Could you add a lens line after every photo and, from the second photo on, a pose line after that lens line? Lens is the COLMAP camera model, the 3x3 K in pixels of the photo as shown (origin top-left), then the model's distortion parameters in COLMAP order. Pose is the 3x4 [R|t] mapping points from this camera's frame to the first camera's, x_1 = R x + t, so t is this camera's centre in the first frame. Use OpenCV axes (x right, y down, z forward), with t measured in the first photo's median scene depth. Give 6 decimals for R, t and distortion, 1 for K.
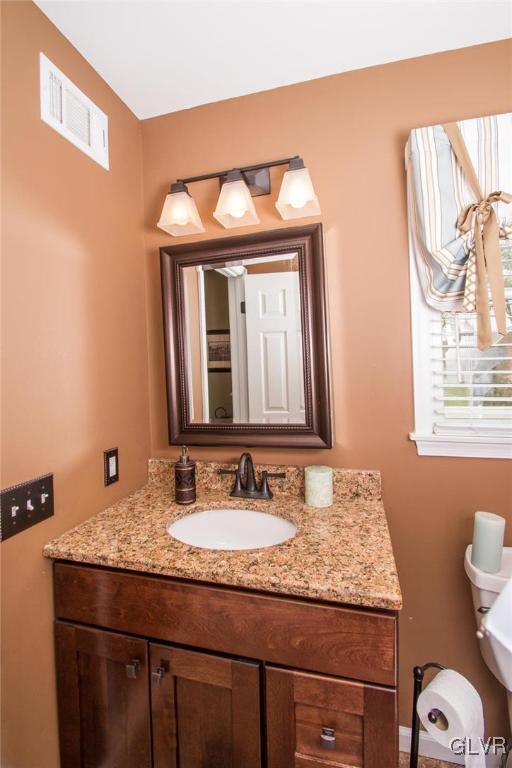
lens RADIAL K [[355.3, 0, 252.8], [0, 355.3, 382.8], [0, 0, 1]] dist [0.008674, -0.013727]
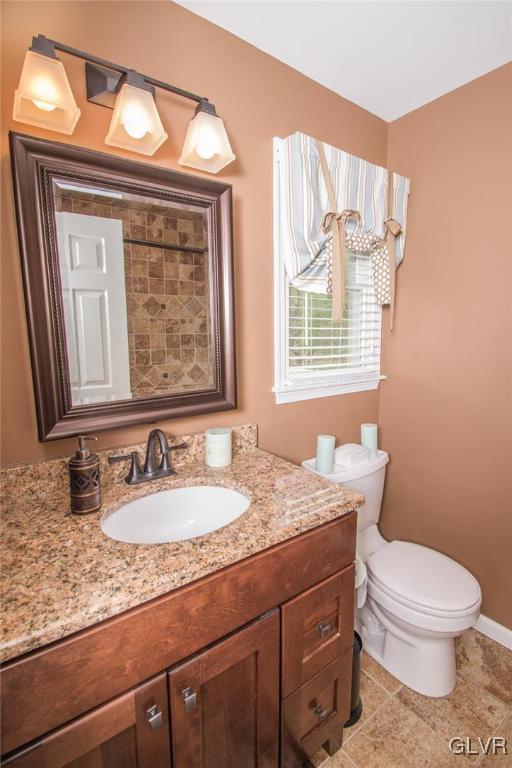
lens RADIAL K [[355.3, 0, 252.8], [0, 355.3, 382.8], [0, 0, 1]] dist [0.008674, -0.013727]
pose [[0.627640, -0.089291, 0.773366, -0.605634], [0.020090, 0.994928, 0.098567, 0.004371], [-0.778245, -0.046328, 0.626250, 0.316786]]
